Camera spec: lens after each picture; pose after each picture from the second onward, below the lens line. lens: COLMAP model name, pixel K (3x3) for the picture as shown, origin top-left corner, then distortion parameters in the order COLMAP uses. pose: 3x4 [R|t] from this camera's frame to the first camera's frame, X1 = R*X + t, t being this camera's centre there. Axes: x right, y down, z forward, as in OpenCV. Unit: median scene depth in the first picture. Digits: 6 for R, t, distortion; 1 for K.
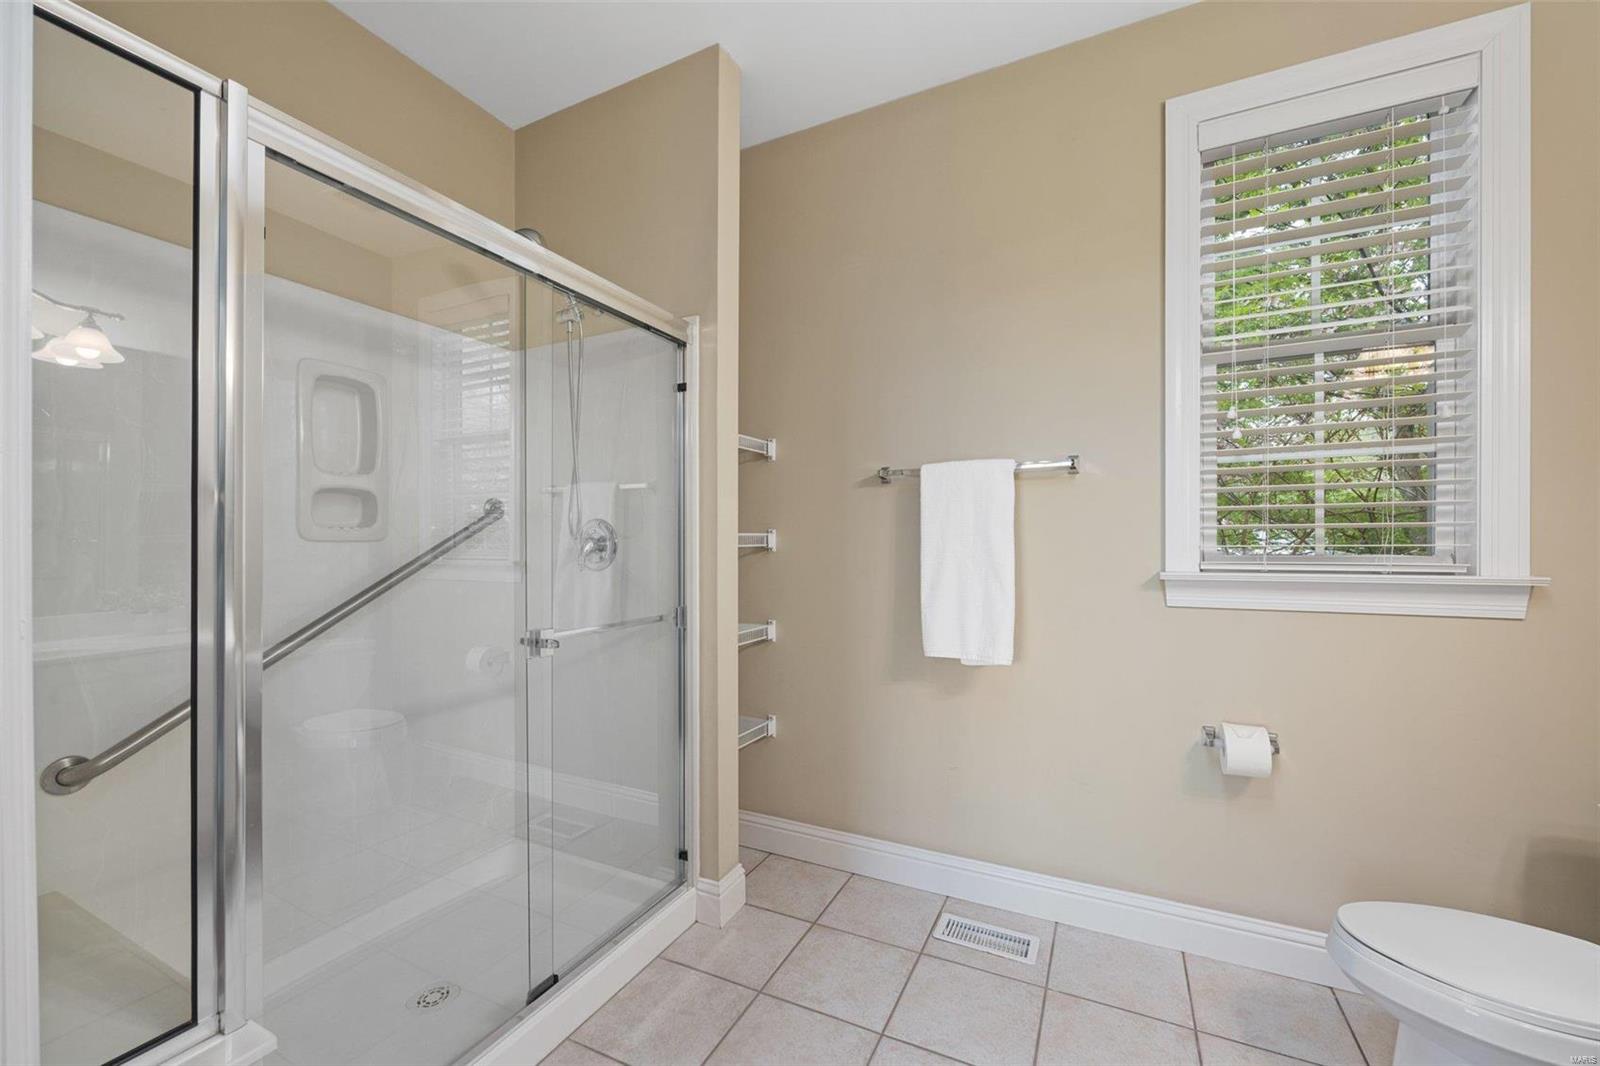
lens RADIAL K [[633.5, 0, 807.4], [0, 633.5, 545.9], [0, 0, 1]] dist [-0.002761, 0.000357]
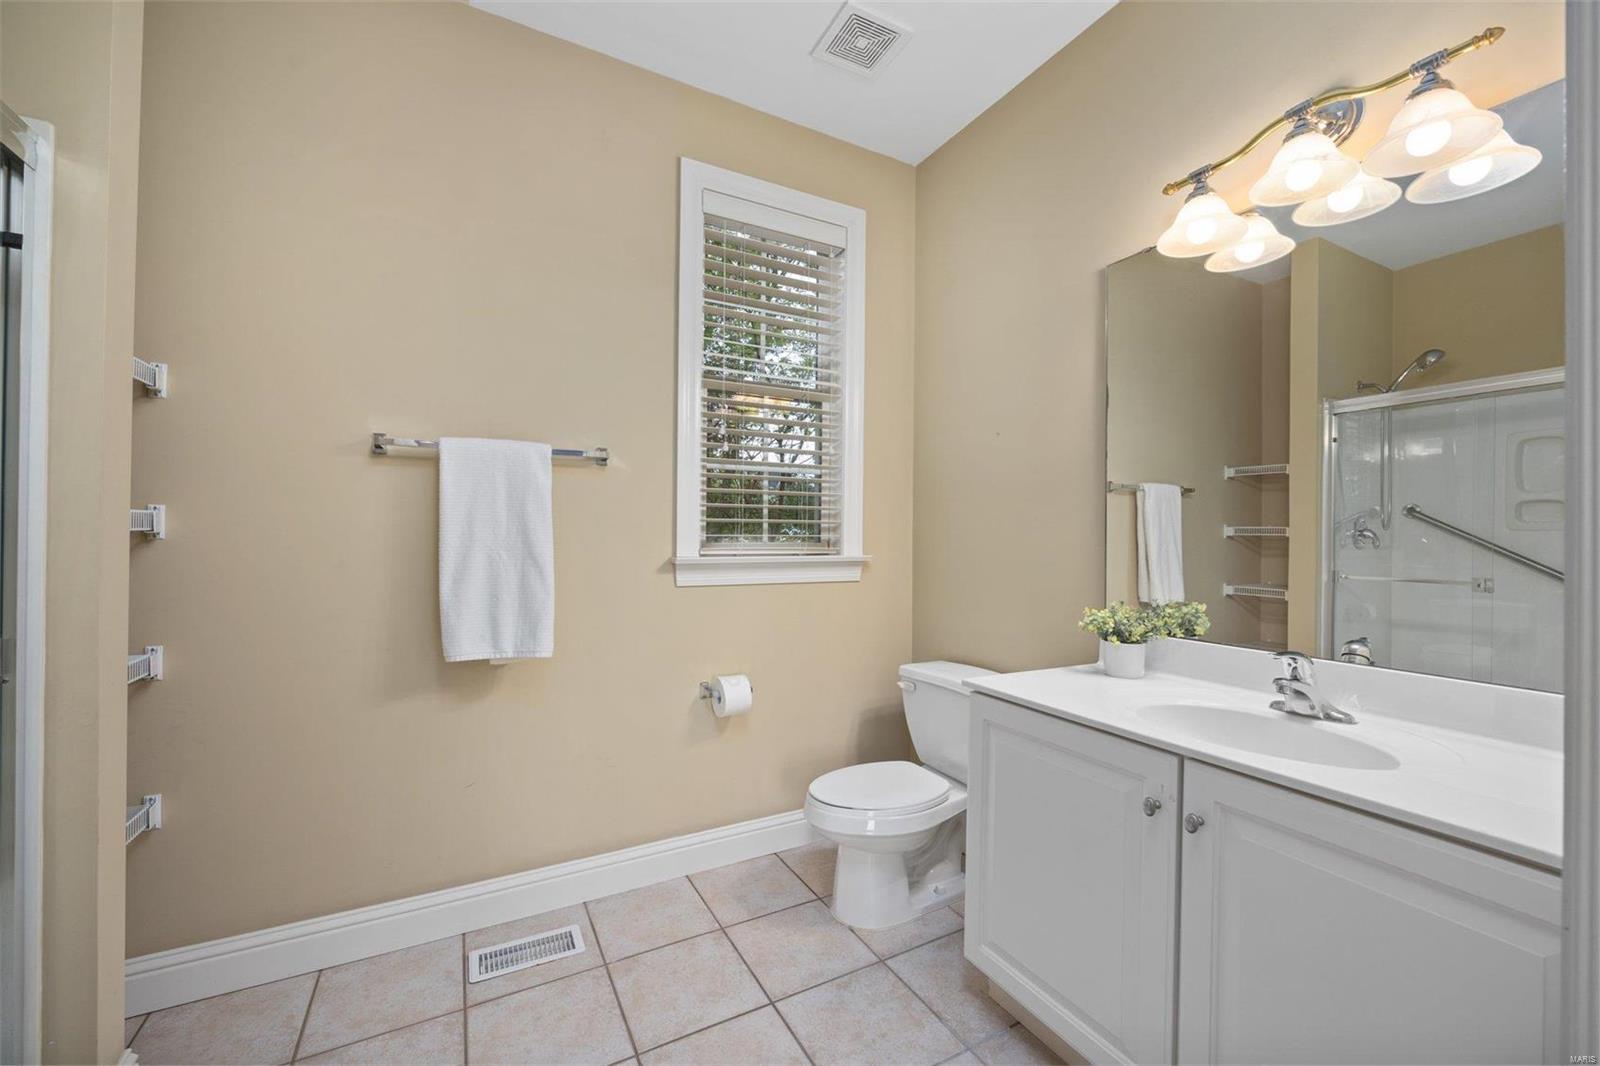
lens RADIAL K [[633.5, 0, 804.8], [0, 633.5, 532.7], [0, 0, 1]] dist [-0.002761, 0.000357]
pose [[0.582613, 0.010728, 0.812679, -0.256369], [-0.008289, 0.999939, -0.007257, 0.002645], [-0.812707, -0.002508, 0.582667, 0.129573]]
